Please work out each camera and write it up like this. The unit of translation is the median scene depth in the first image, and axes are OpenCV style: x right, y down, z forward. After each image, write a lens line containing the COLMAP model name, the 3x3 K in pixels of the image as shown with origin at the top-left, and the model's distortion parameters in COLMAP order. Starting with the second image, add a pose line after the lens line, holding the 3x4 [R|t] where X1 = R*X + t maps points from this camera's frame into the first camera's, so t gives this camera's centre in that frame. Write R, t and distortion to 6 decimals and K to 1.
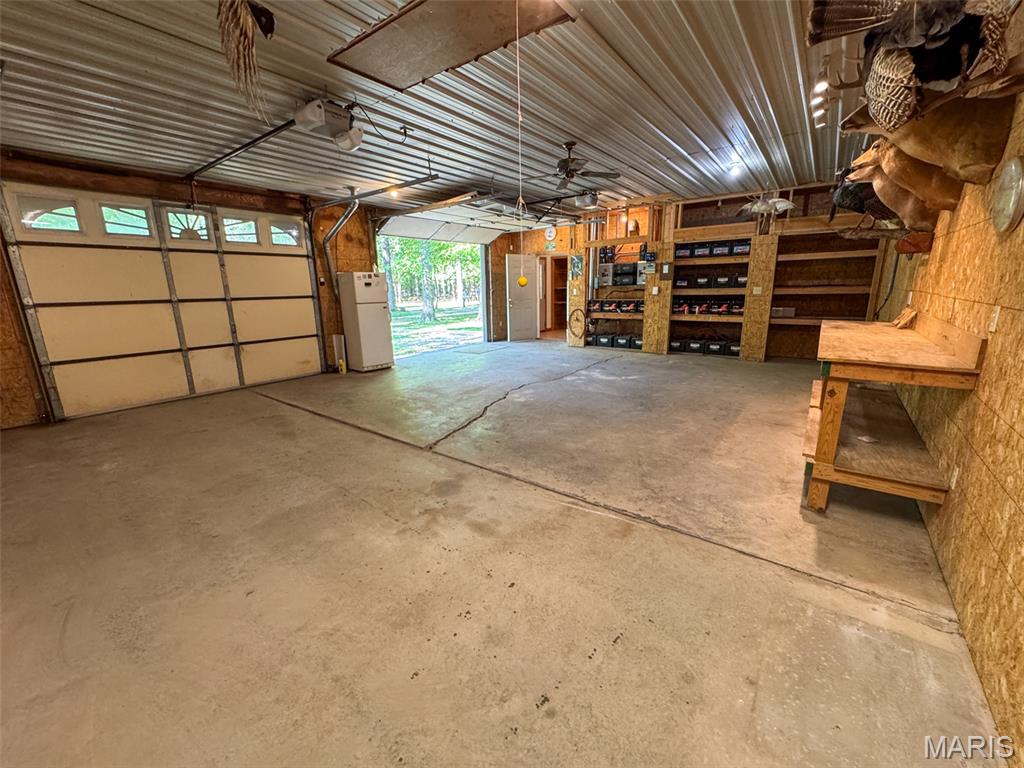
lens RADIAL K [[408.9, 0, 509.8], [0, 408.9, 382.3], [0, 0, 1]] dist [-0.002941, 0.000184]
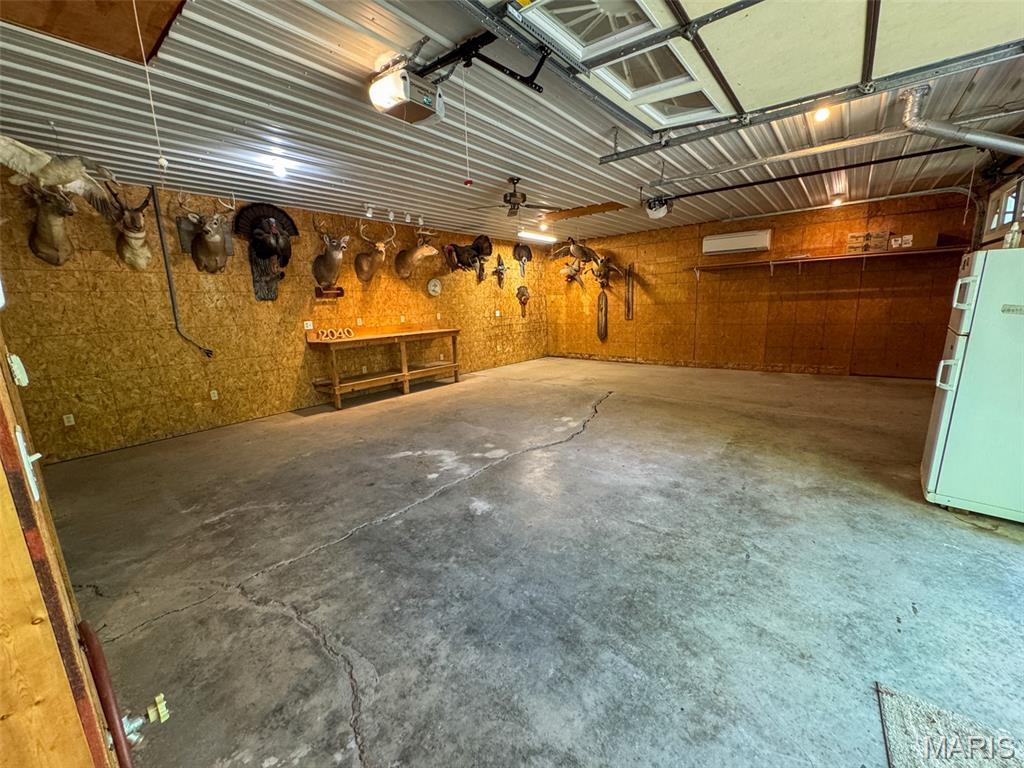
lens RADIAL K [[408.9, 0, 510.7], [0, 408.9, 385.5], [0, 0, 1]] dist [-0.002941, 0.000184]
pose [[-0.998115, 0.048059, 0.038178, 0.086052], [0.059741, 0.903384, 0.424650, -0.331713], [-0.014081, 0.426130, -0.904552, 1.346851]]
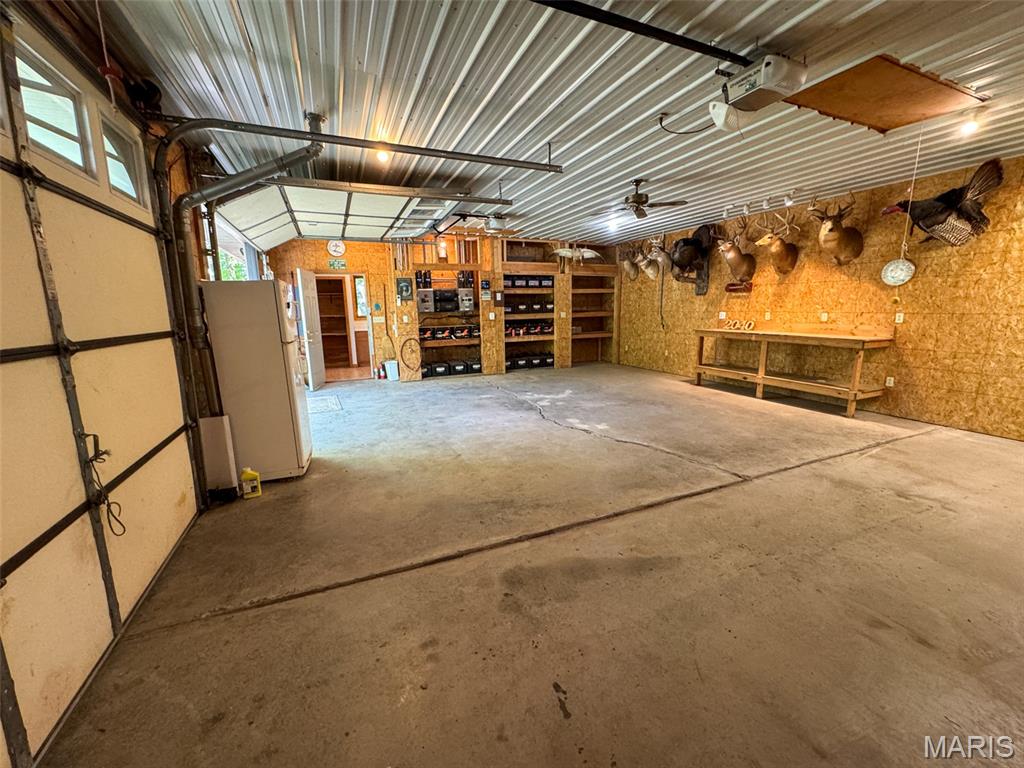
lens RADIAL K [[408.9, 0, 511.5], [0, 408.9, 383.8], [0, 0, 1]] dist [-0.002941, 0.000184]
pose [[0.487577, -0.149042, 0.860265, -0.633430], [0.208972, 0.976603, 0.050757, -0.106094], [-0.847703, 0.155023, 0.507315, 0.492418]]
